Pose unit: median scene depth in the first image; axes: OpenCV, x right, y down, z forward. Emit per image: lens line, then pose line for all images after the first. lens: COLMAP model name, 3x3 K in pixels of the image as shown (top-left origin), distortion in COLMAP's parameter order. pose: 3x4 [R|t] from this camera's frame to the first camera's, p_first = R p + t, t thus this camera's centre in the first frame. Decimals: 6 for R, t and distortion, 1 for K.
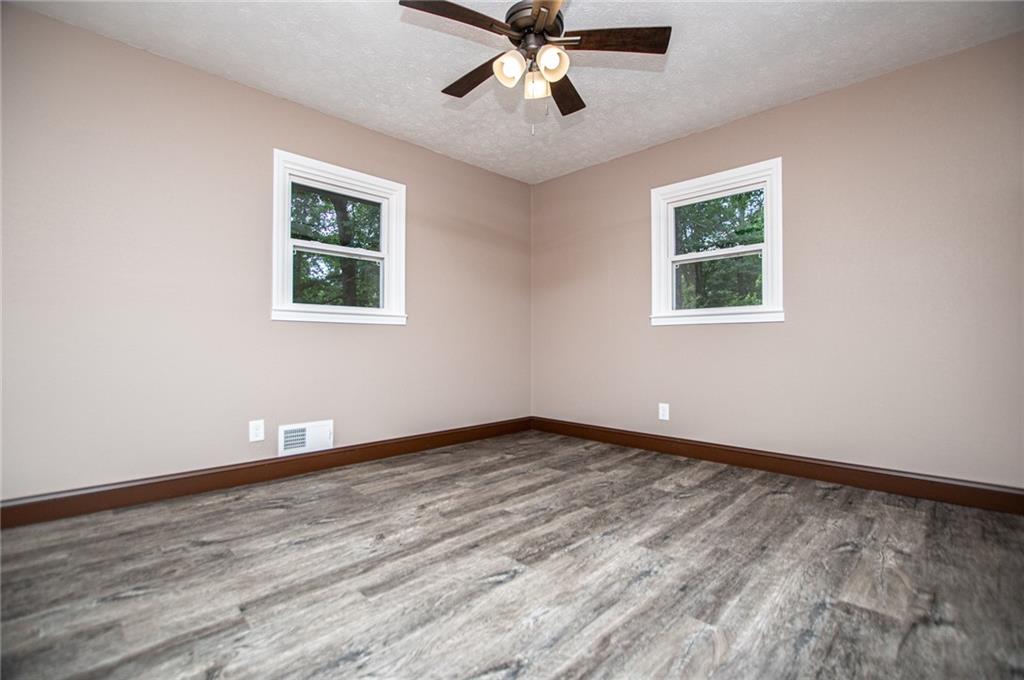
lens RADIAL K [[463.1, 0, 501.0], [0, 463.1, 339.7], [0, 0, 1]] dist [-0.028275, 0.000527]
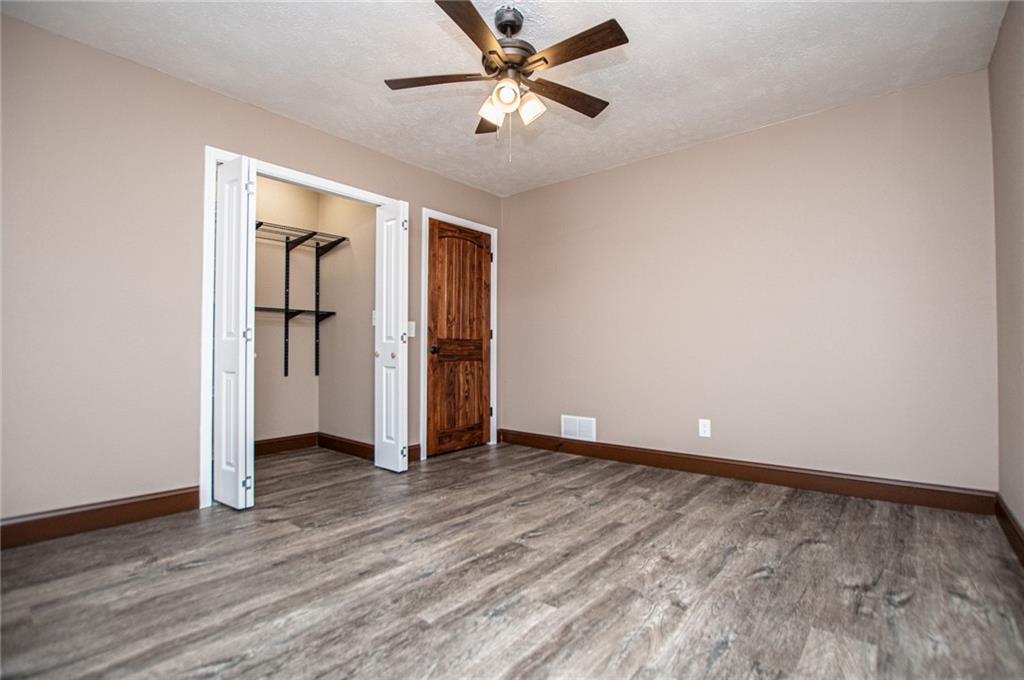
lens RADIAL K [[462.2, 0, 522.5], [0, 462.2, 341.4], [0, 0, 1]] dist [-0.029938, 0.004165]
pose [[-0.992272, -0.004401, -0.124003, 0.161844], [-0.001253, 0.999675, -0.025447, -0.002099], [0.124075, -0.025095, -0.991955, 1.929336]]
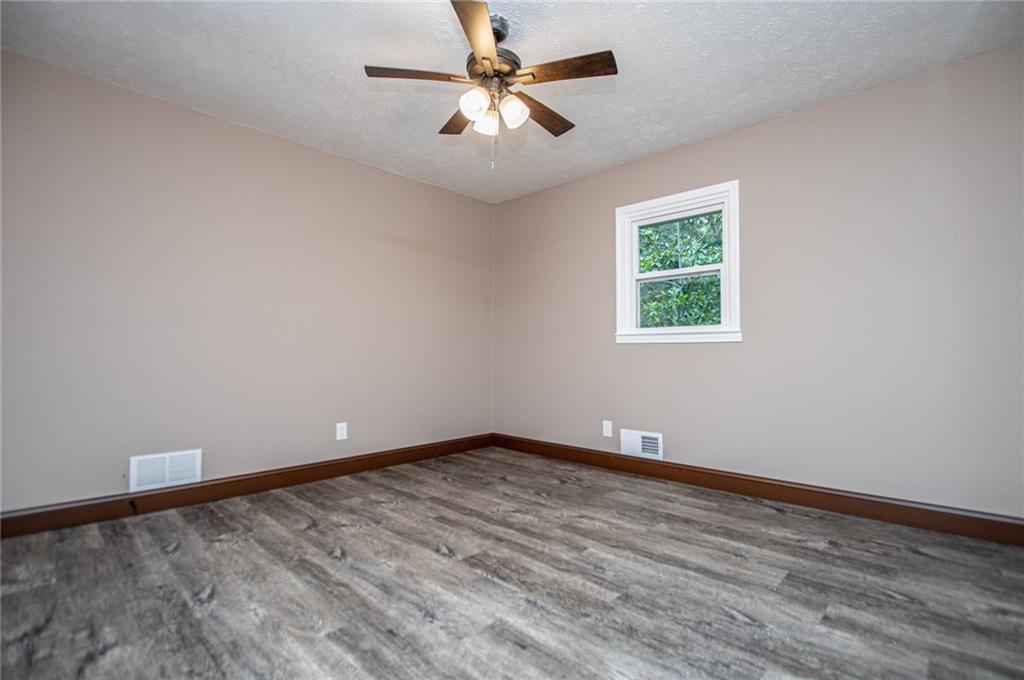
lens RADIAL K [[462.2, 0, 522.5], [0, 462.2, 341.4], [0, 0, 1]] dist [-0.029938, 0.004165]
pose [[0.040378, -0.034306, -0.998595, 1.062138], [0.003509, 0.999409, -0.034192, -0.008122], [0.999178, -0.002123, 0.040474, 0.967224]]
